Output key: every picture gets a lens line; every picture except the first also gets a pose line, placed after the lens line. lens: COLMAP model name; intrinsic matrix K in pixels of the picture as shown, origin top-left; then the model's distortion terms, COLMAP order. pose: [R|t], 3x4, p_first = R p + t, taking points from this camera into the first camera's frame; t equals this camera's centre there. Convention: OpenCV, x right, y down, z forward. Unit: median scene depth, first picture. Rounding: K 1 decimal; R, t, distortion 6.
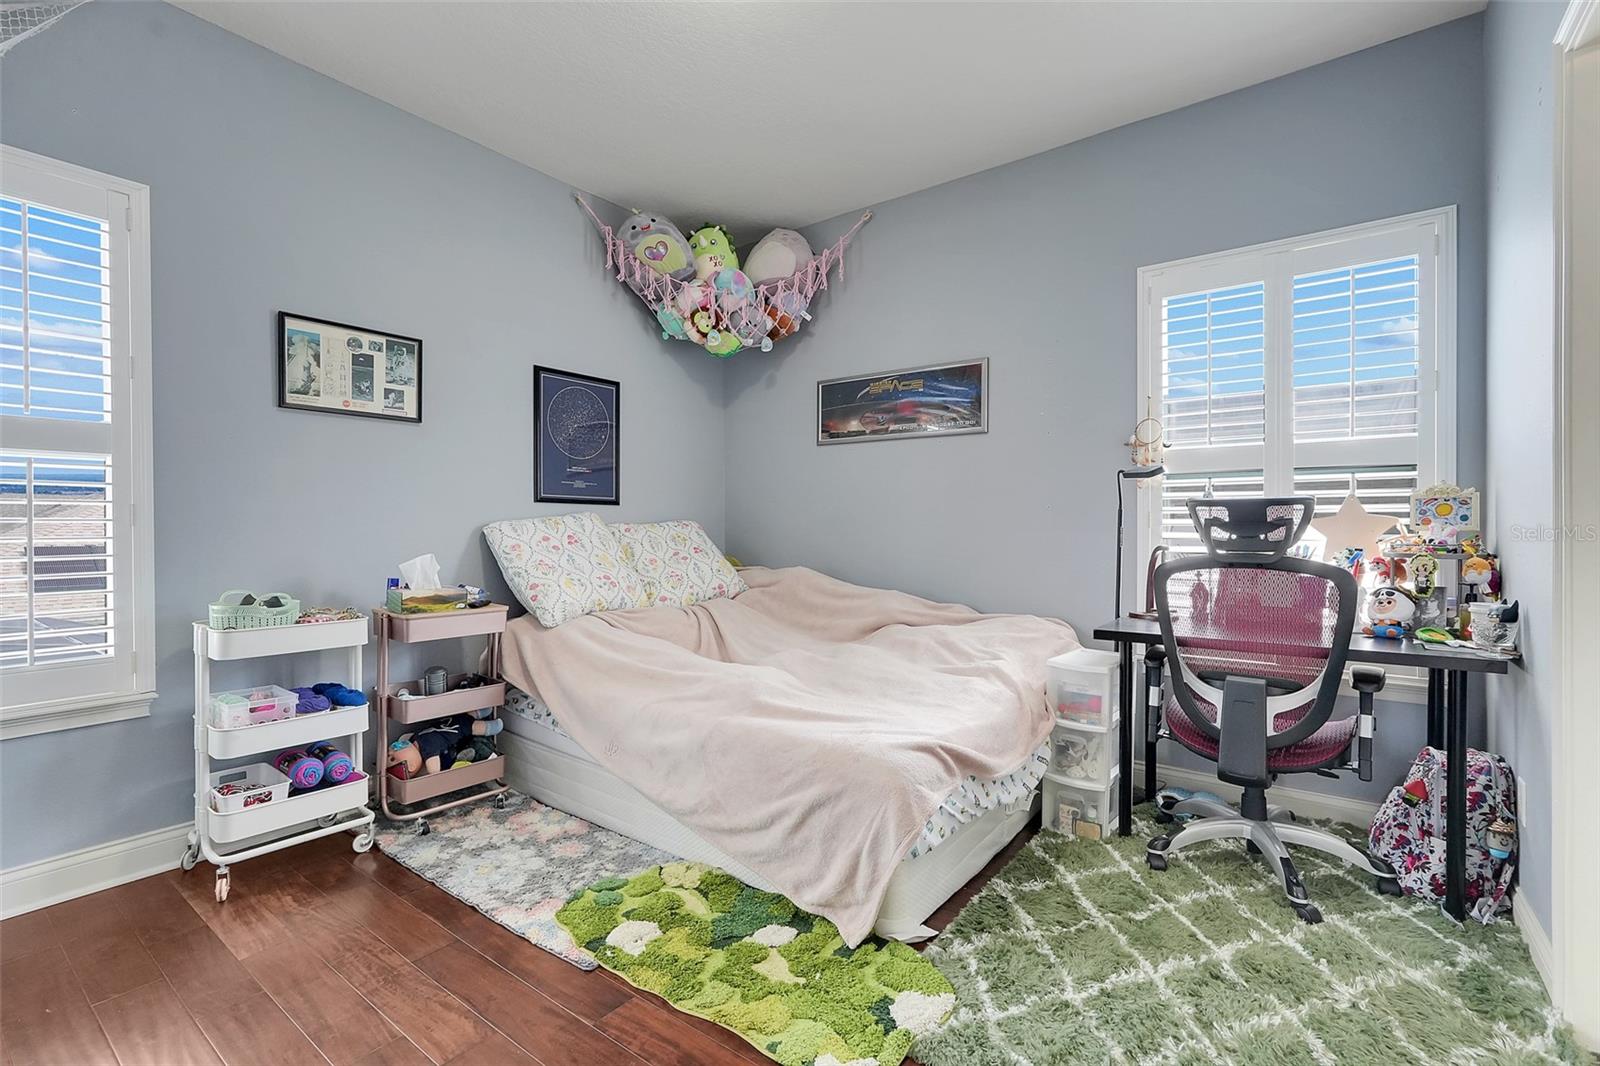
lens RADIAL K [[717.7, 0, 800.0], [0, 717.7, 533.0], [0, 0, 1]] dist [-0.000183, 0.000170]
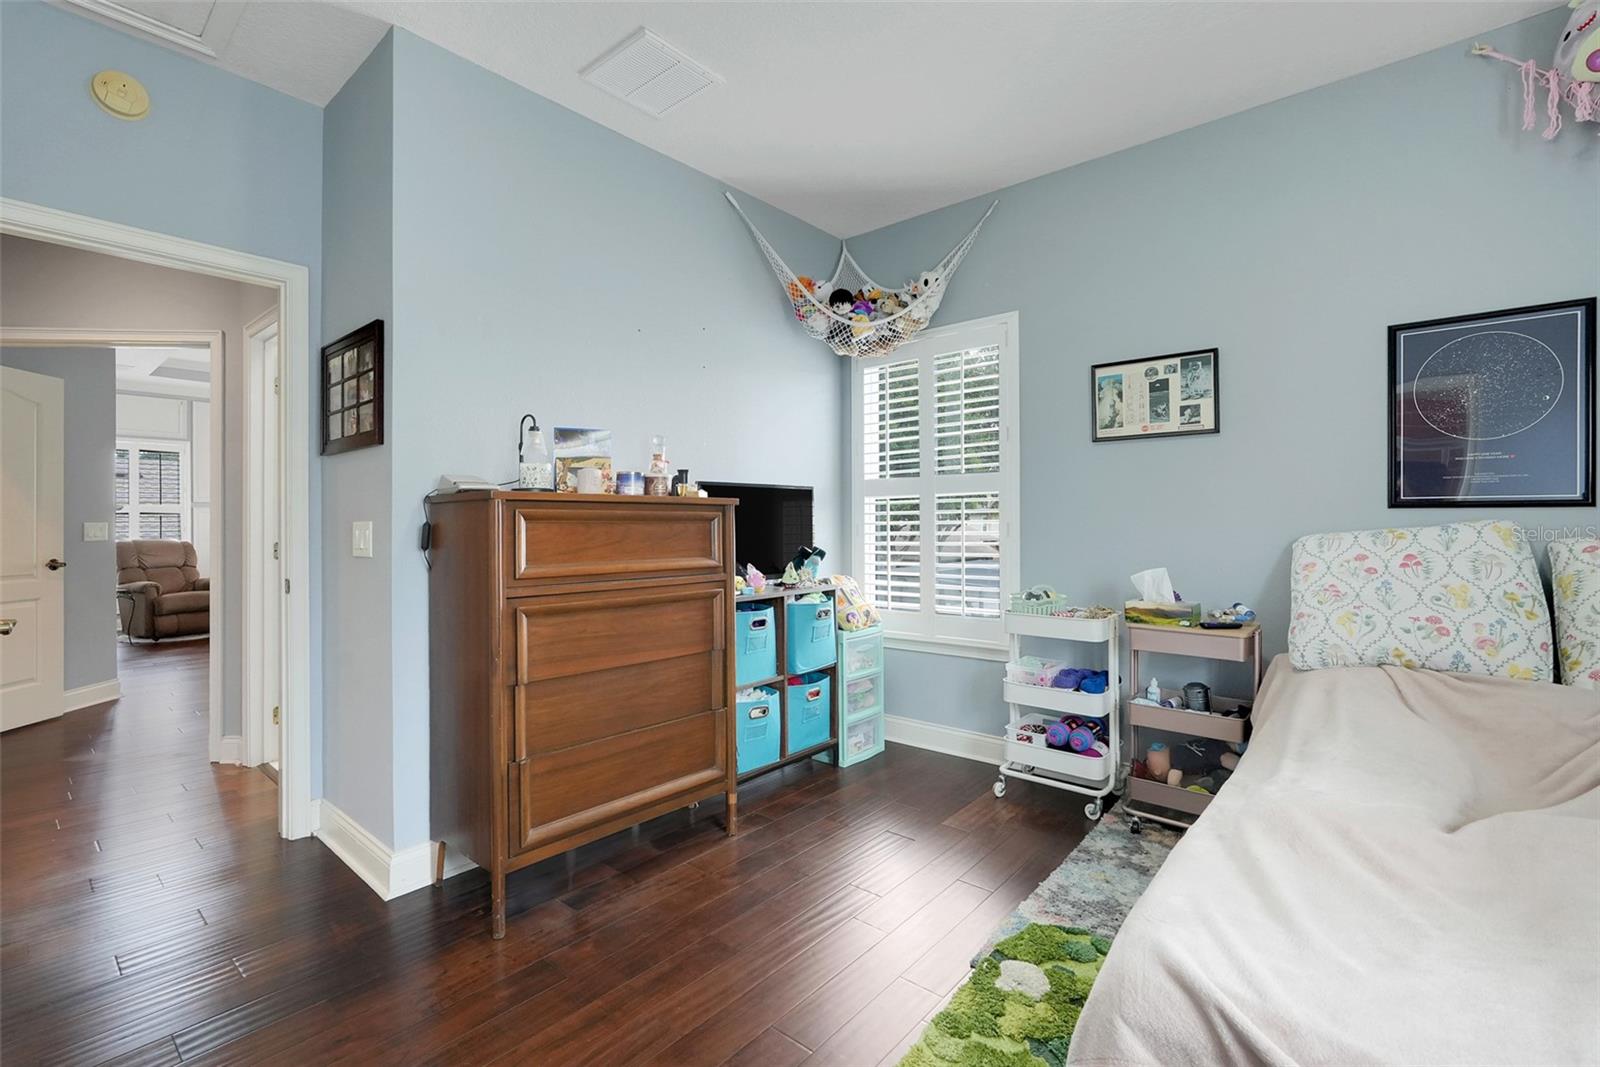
lens RADIAL K [[717.7, 0, 800.0], [0, 717.7, 533.5], [0, 0, 1]] dist [-0.000183, 0.000170]
pose [[-0.055577, 0.013782, -0.998359, 0.510135], [-0.003434, 0.999896, 0.013994, -0.030870], [0.998448, 0.004206, -0.055524, 0.523906]]
